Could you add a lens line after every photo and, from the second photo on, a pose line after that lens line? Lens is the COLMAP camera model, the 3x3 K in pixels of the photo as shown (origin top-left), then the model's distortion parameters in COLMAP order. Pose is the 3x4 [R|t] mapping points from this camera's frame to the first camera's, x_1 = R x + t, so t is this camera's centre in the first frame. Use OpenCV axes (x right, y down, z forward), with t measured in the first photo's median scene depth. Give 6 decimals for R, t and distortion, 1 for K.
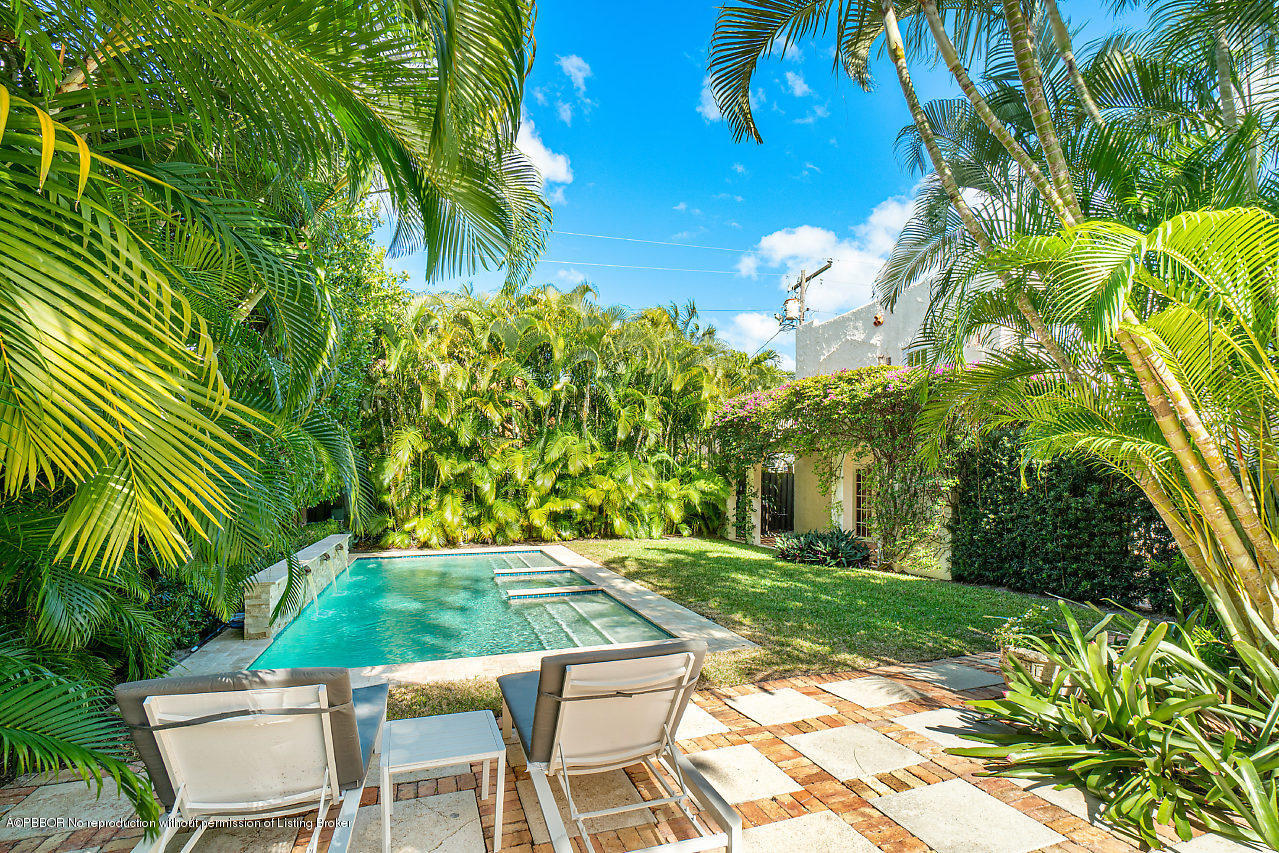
lens RADIAL K [[605.9, 0, 639.5], [0, 605.9, 426.5], [0, 0, 1]] dist [-0.001798, -0.000007]
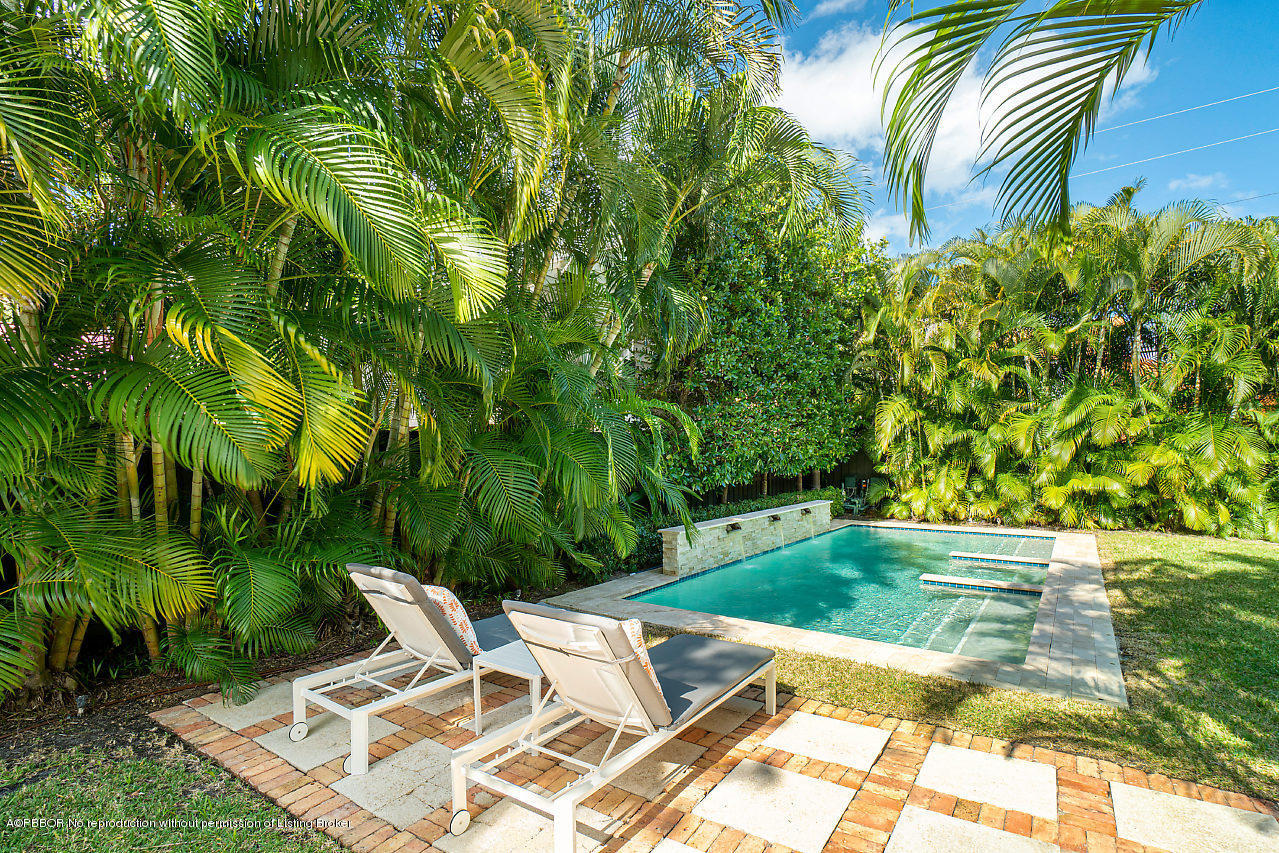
lens RADIAL K [[605.9, 0, 639.5], [0, 605.9, 426.5], [0, 0, 1]] dist [-0.001798, -0.000007]
pose [[0.615156, -0.027736, -0.787917, 0.132907], [0.066338, 0.997658, 0.016672, 0.005132], [0.785609, -0.062525, 0.615556, 0.068731]]
